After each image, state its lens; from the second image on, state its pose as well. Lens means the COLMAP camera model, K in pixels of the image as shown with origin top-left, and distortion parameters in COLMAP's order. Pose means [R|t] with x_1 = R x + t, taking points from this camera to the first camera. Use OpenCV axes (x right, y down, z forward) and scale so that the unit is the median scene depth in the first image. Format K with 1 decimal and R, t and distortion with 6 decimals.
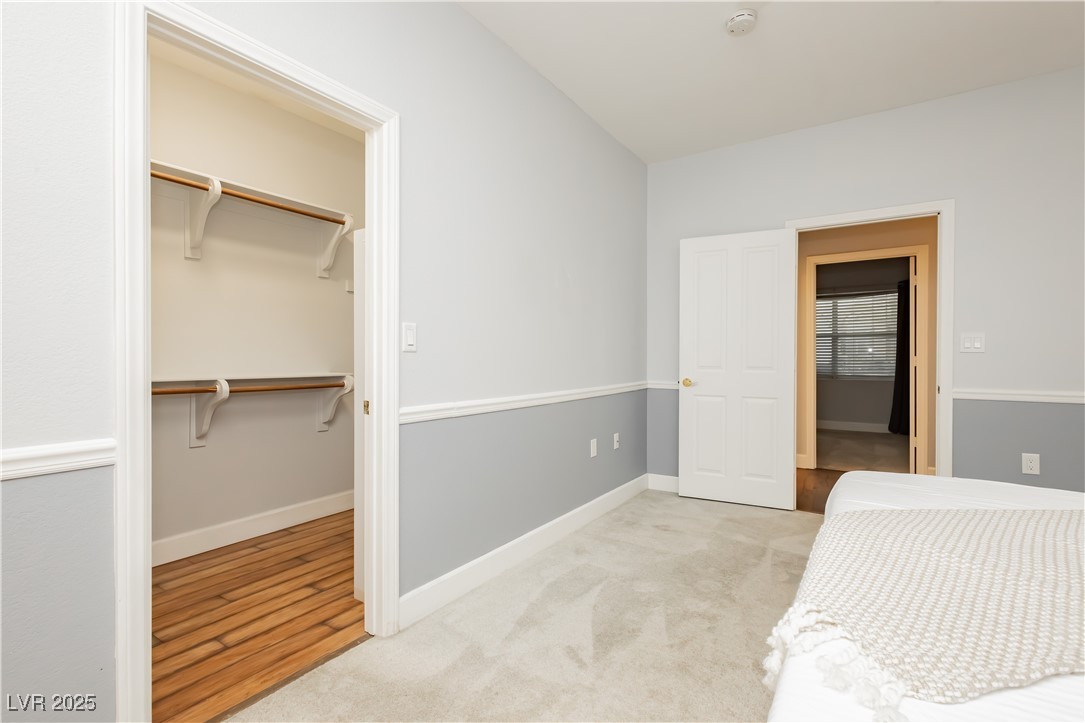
lens RADIAL K [[497.2, 0, 543.7], [0, 497.2, 358.9], [0, 0, 1]] dist [0.000506, 0.000148]
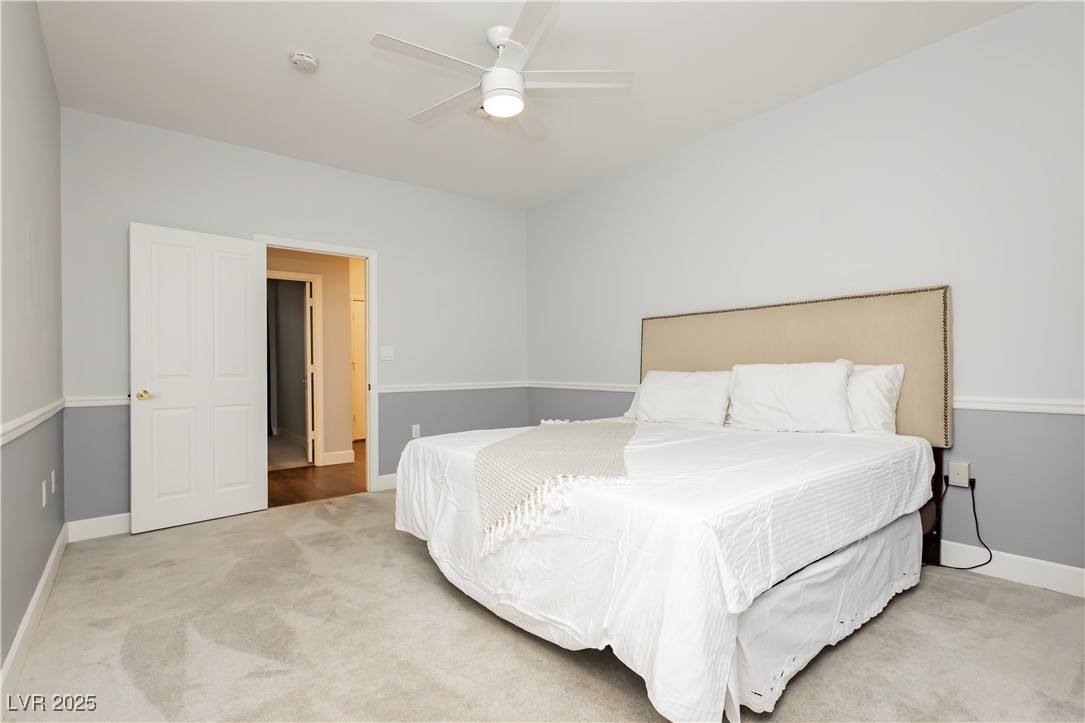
lens RADIAL K [[520.9, 0, 542.5], [0, 520.9, 361.5], [0, 0, 1]] dist [0.000759, 0.000252]
pose [[0.303576, 0.003550, 0.952801, -0.410341], [0.018672, 0.999779, -0.009674, 0.014323], [-0.952624, 0.020727, 0.303443, 0.109097]]
